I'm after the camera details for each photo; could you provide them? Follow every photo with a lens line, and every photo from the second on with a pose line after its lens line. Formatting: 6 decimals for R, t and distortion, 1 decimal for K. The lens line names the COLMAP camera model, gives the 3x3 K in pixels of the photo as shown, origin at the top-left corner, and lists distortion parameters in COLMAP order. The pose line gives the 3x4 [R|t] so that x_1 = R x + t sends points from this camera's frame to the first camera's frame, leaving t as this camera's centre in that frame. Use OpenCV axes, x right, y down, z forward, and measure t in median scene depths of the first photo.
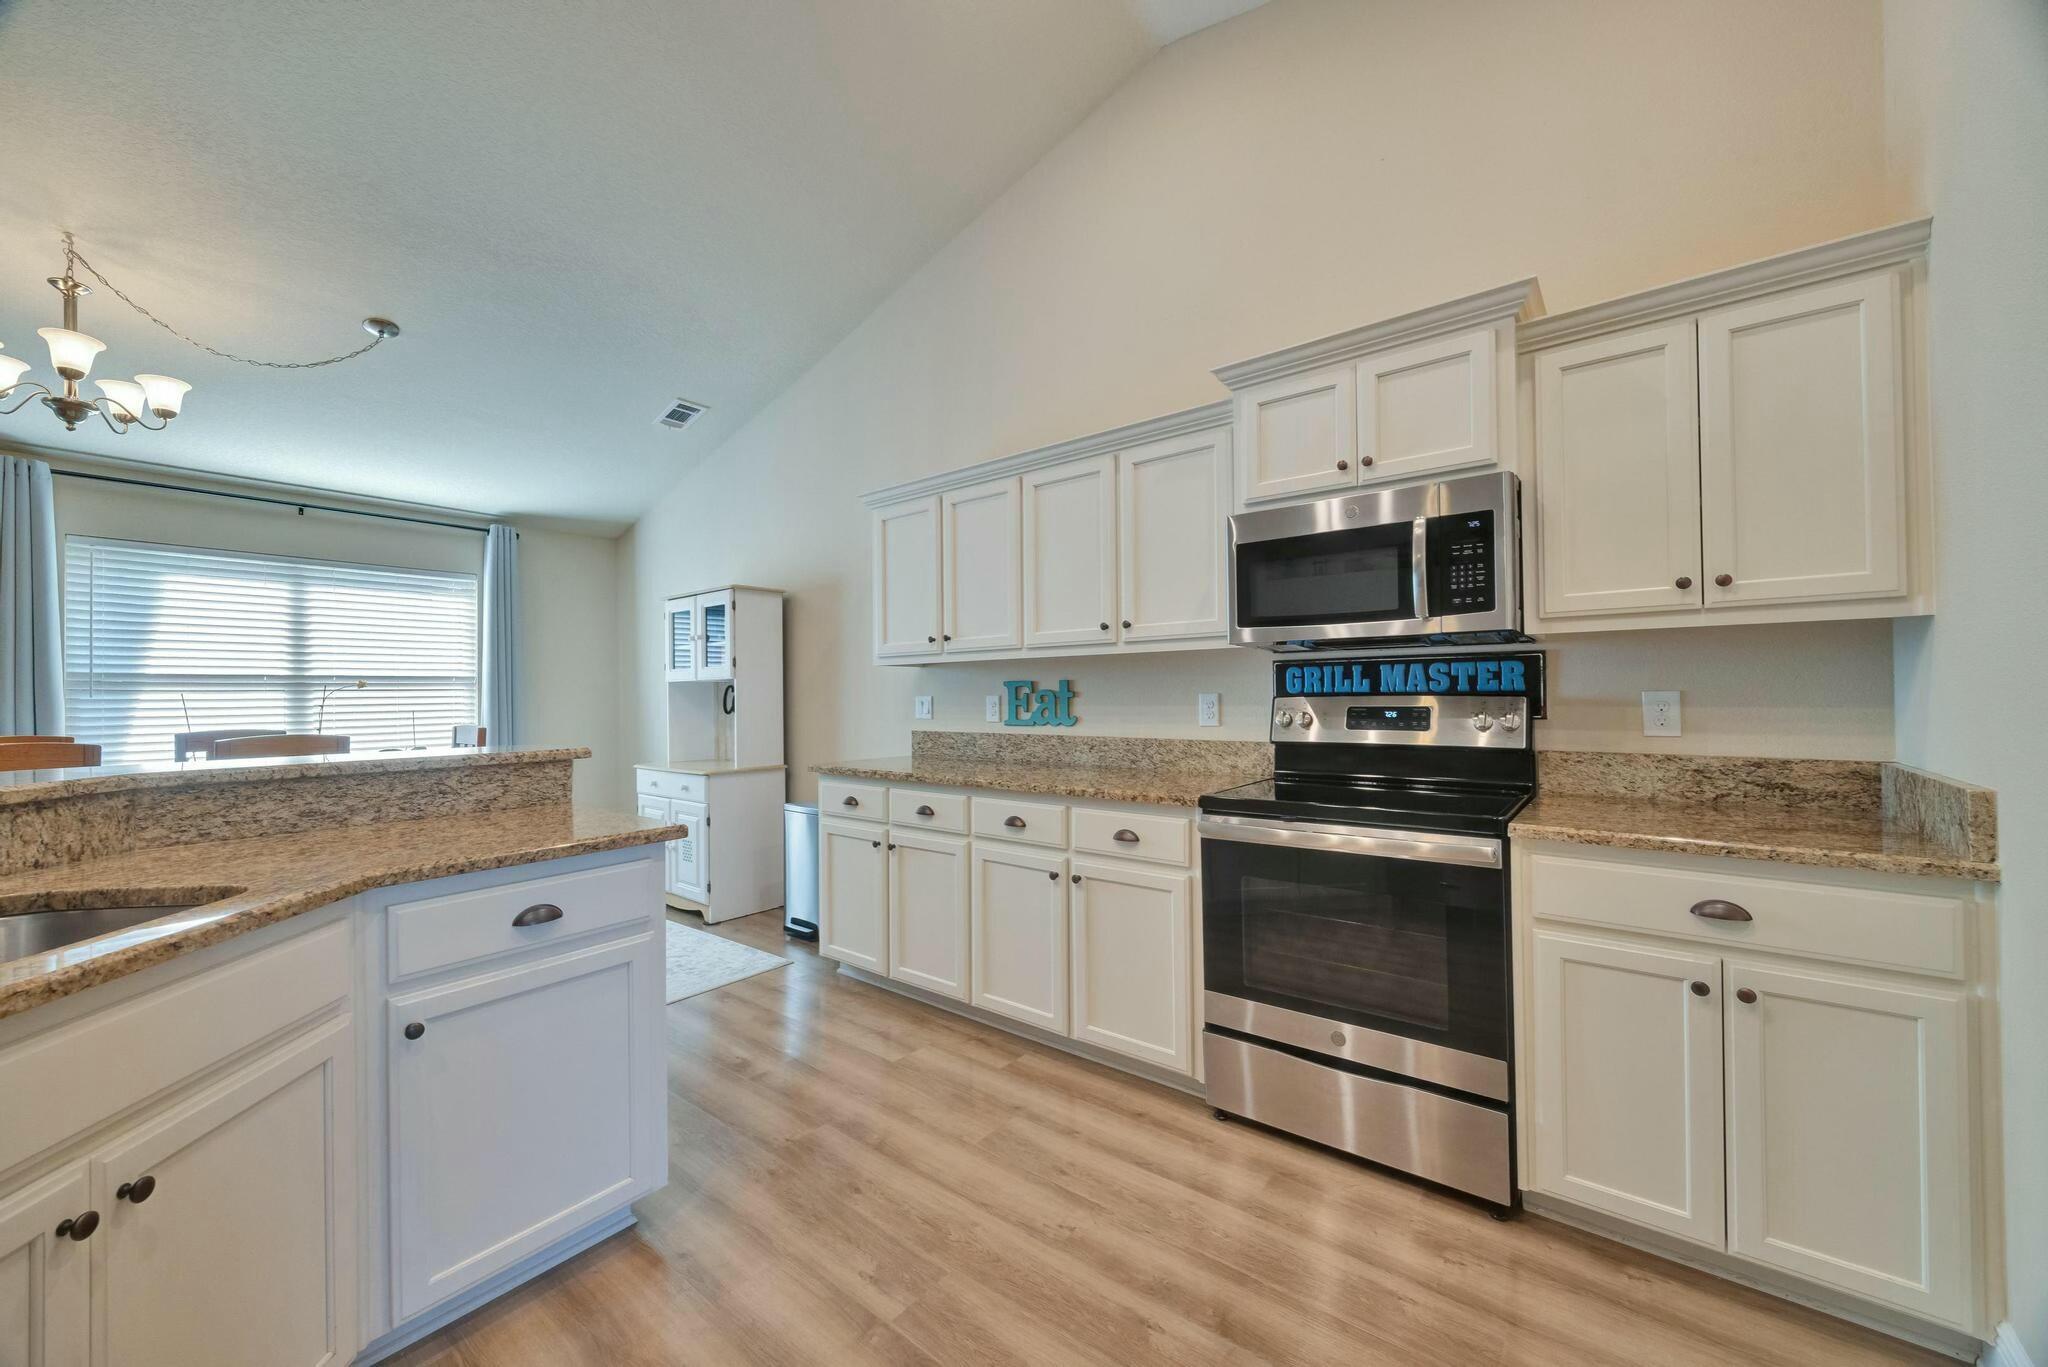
lens RADIAL K [[784.5, 0, 1023.6], [0, 784.5, 693.0], [0, 0, 1]] dist [-0.000544, -0.000273]
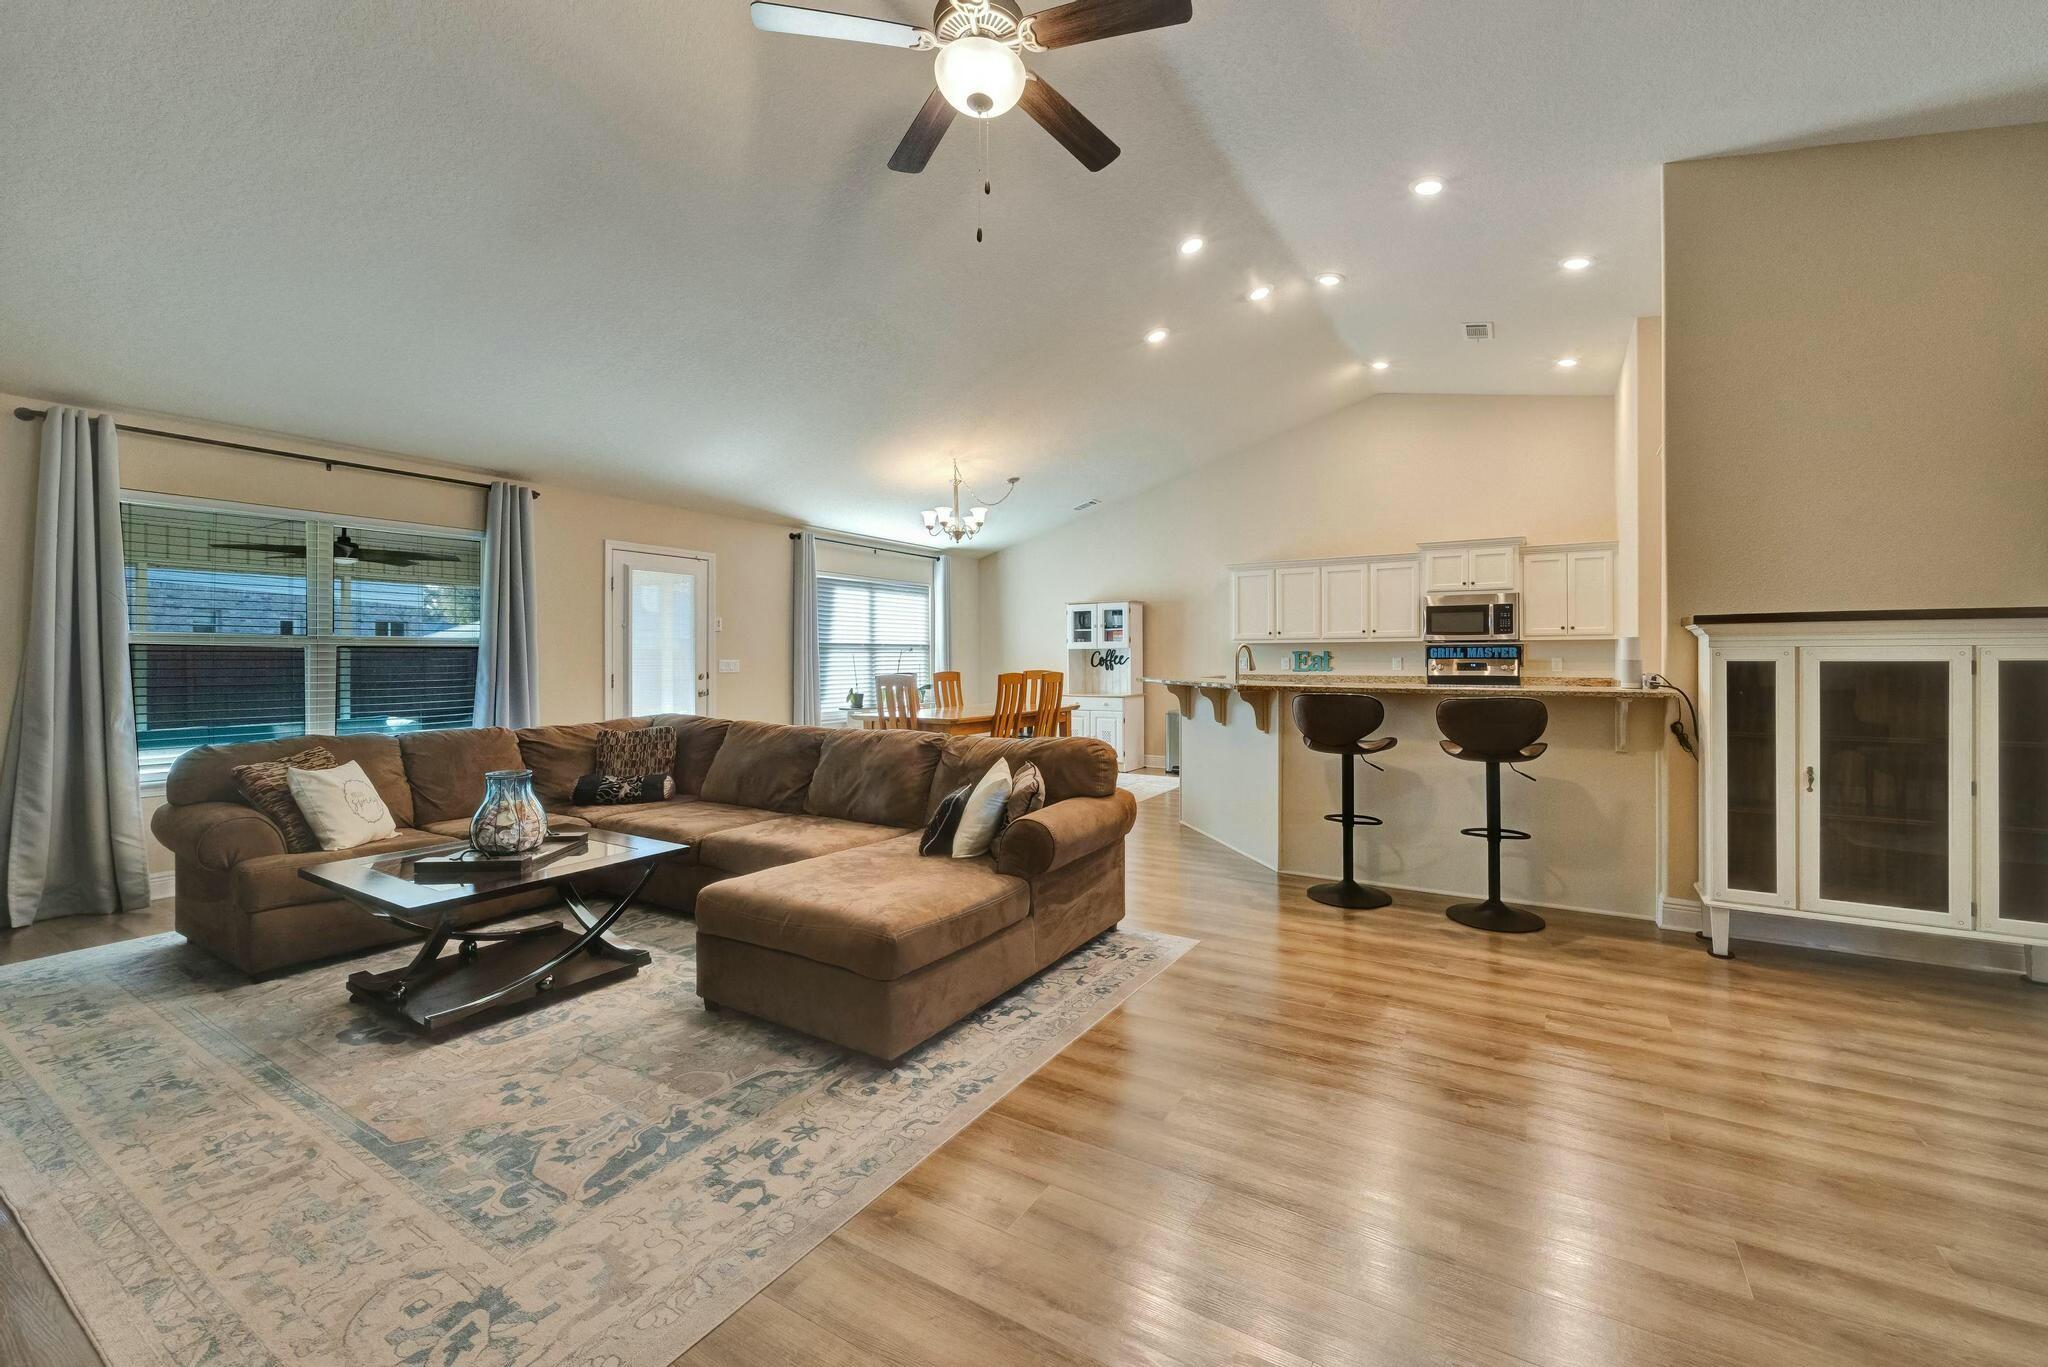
lens RADIAL K [[827.9, 0, 1075.3], [0, 827.9, 658.5], [0, 0, 1]] dist [-0.002571, -0.000075]
pose [[0.988464, 0.006969, 0.151294, -1.117206], [-0.007650, 0.999963, 0.003921, 0.001256], [-0.151261, -0.005033, 0.988481, -1.387327]]
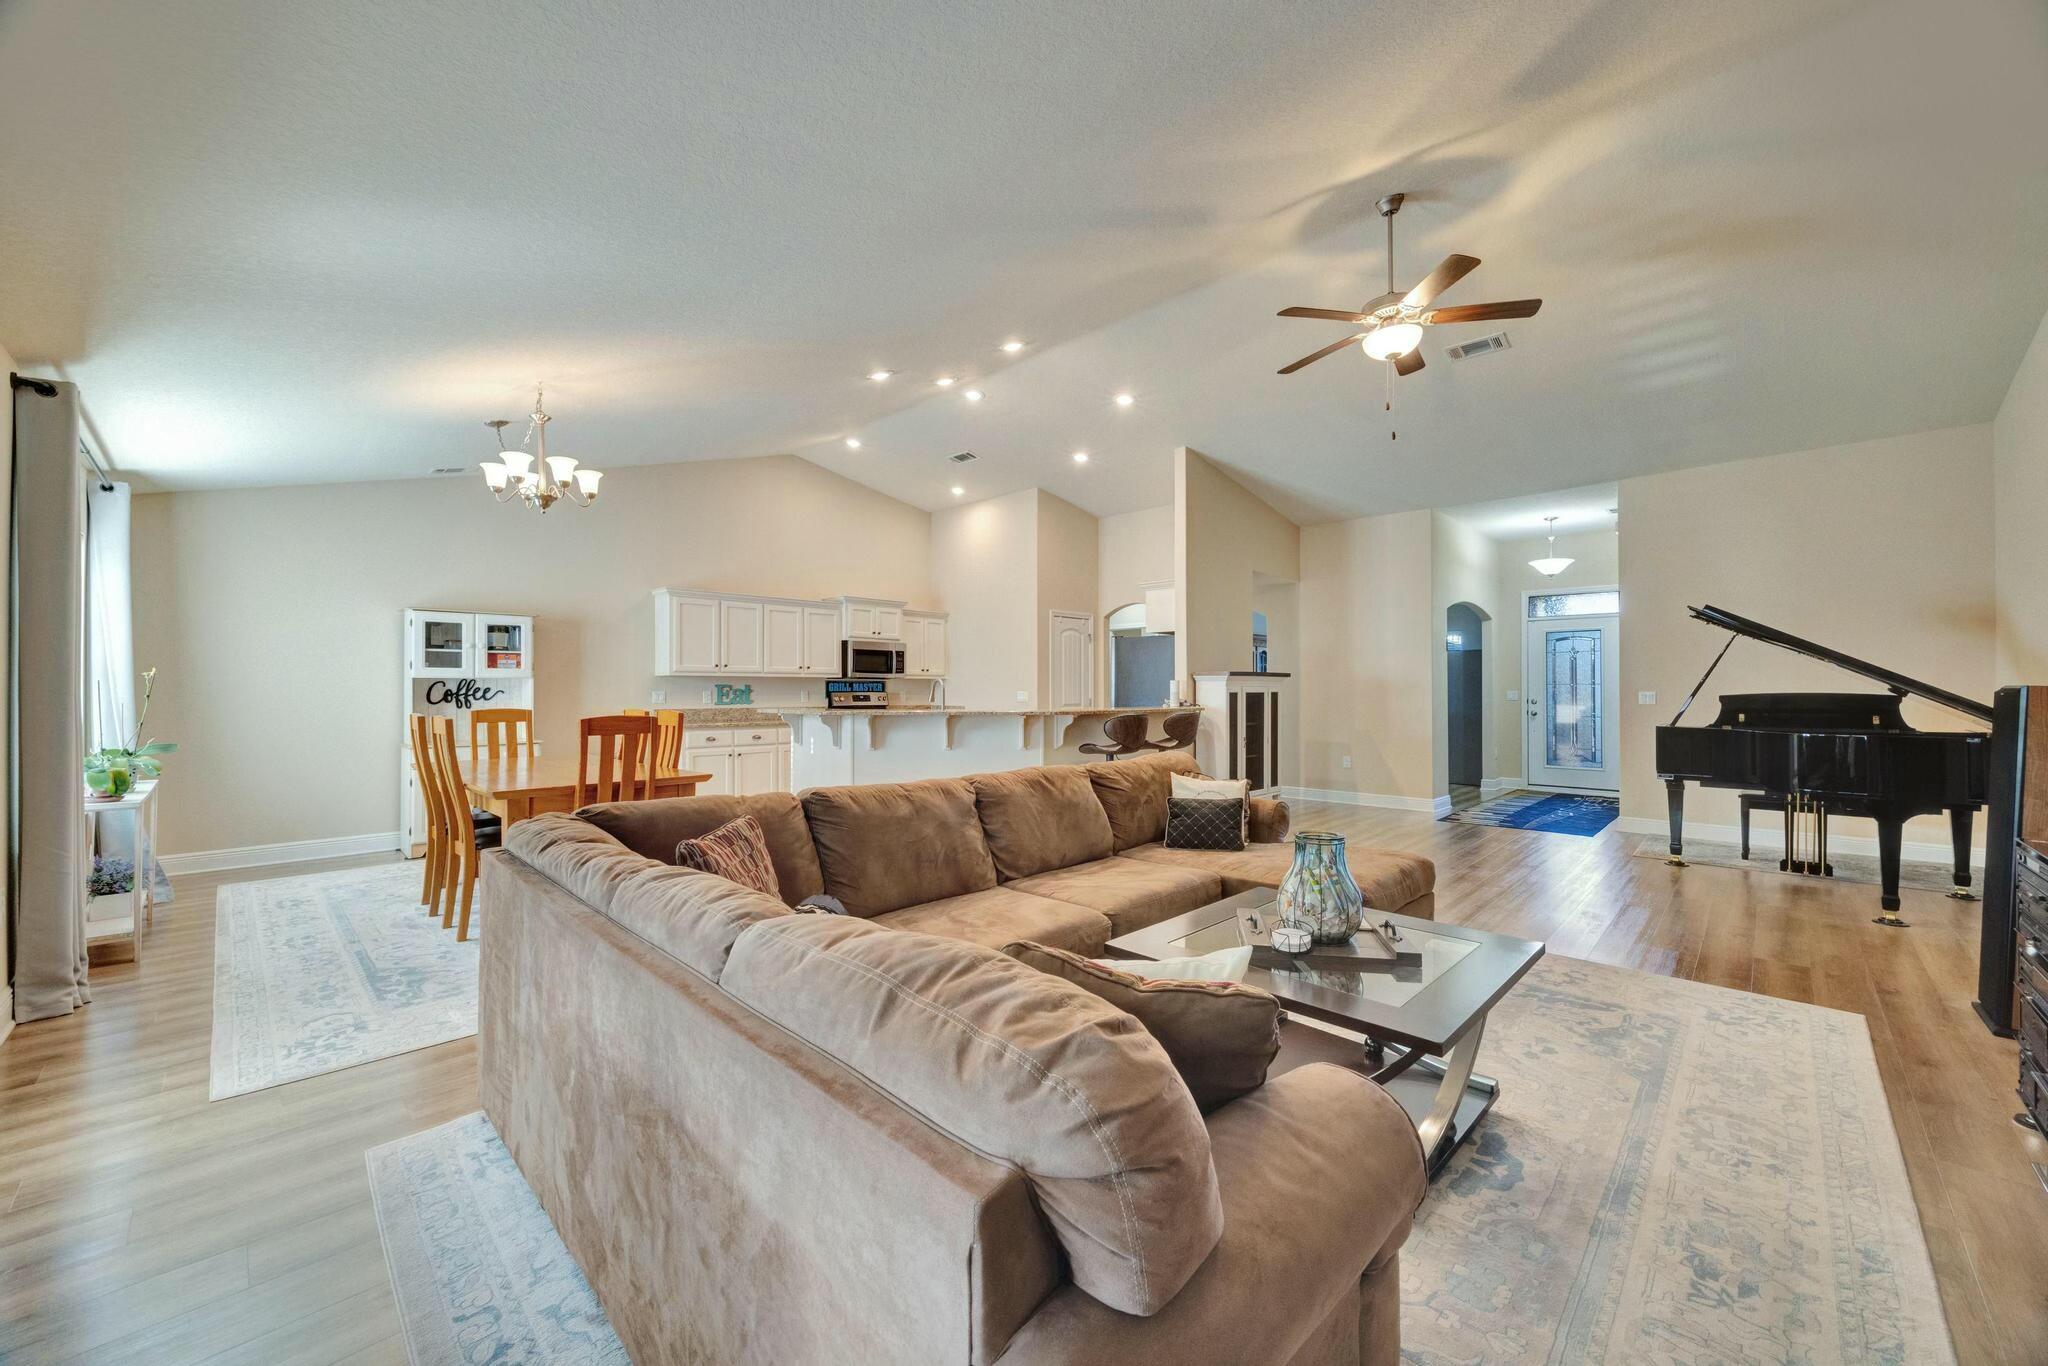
lens RADIAL K [[783.0, 0, 1036.8], [0, 783.0, 684.9], [0, 0, 1]] dist [-0.008783, -0.000136]
pose [[0.078797, 0.017879, 0.996730, -2.408413], [-0.002728, 0.999839, -0.017719, 0.025042], [-0.996887, -0.001323, 0.078833, -0.077093]]
